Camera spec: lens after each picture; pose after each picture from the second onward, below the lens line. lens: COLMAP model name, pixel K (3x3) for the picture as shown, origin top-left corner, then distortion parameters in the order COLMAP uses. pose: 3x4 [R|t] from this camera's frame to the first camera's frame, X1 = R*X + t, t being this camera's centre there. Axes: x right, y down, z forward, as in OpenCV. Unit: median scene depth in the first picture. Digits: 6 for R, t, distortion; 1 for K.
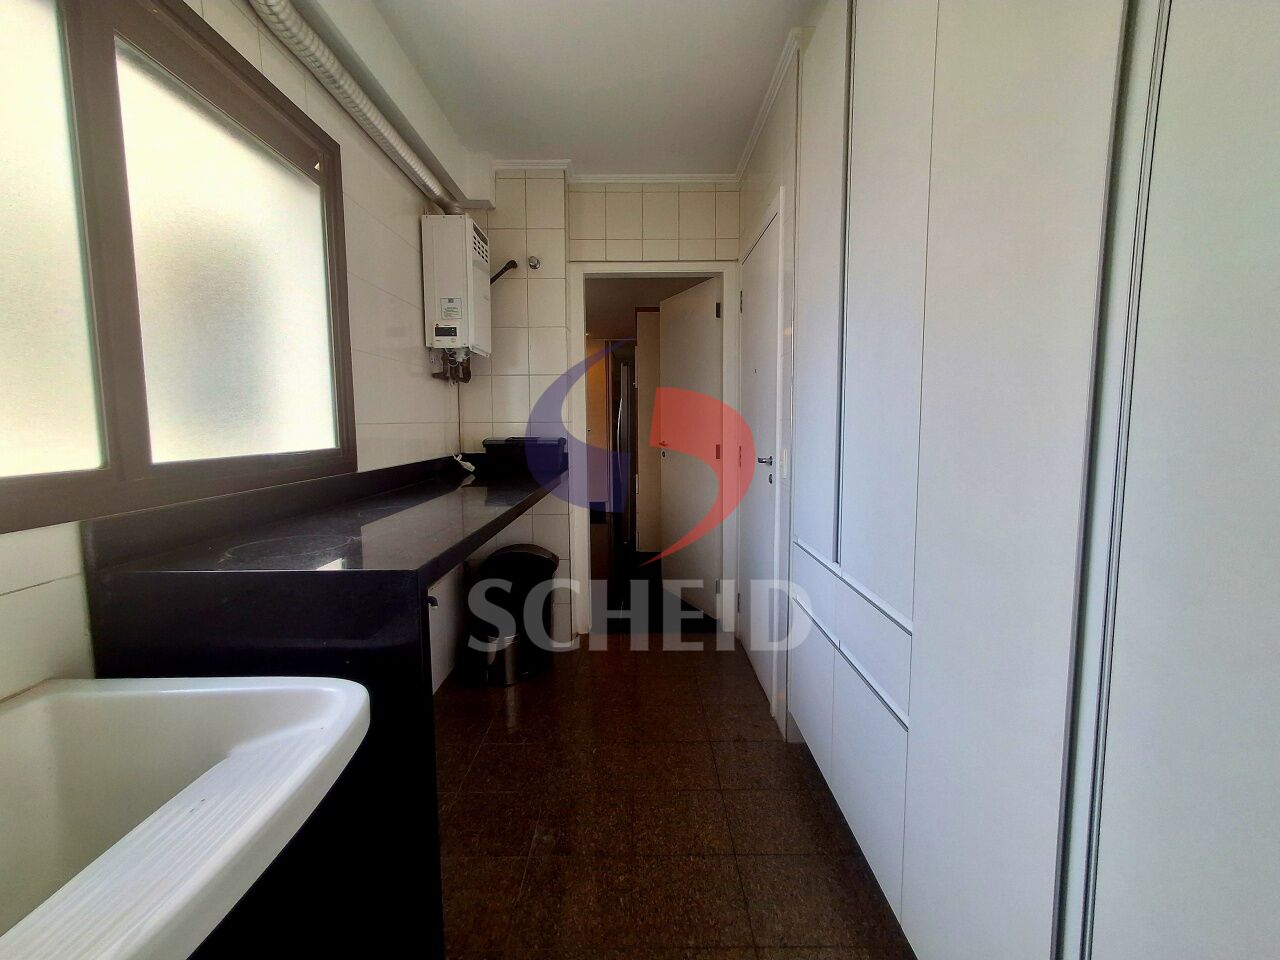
lens RADIAL K [[579.3, 0, 640.0], [0, 579.3, 480.0], [0, 0, 1]] dist [-0.015069, 0.009906]
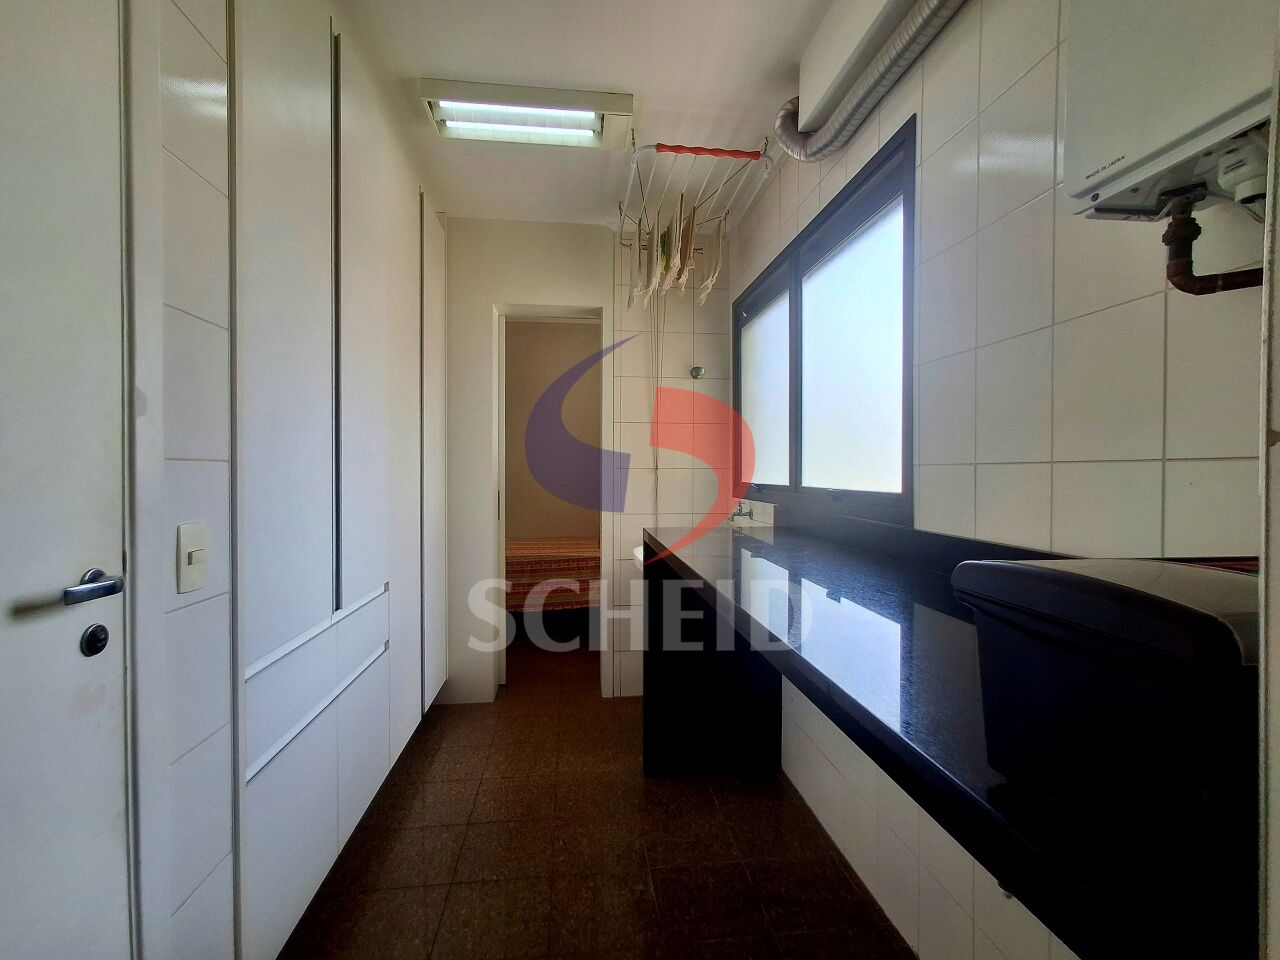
lens RADIAL K [[579.3, 0, 640.0], [0, 579.3, 480.0], [0, 0, 1]] dist [-0.015069, 0.009906]
pose [[-0.992919, 0.009300, -0.118427, -0.036125], [-0.004122, 0.993633, 0.112594, -0.122370], [0.118720, 0.112285, -0.986558, 1.289561]]
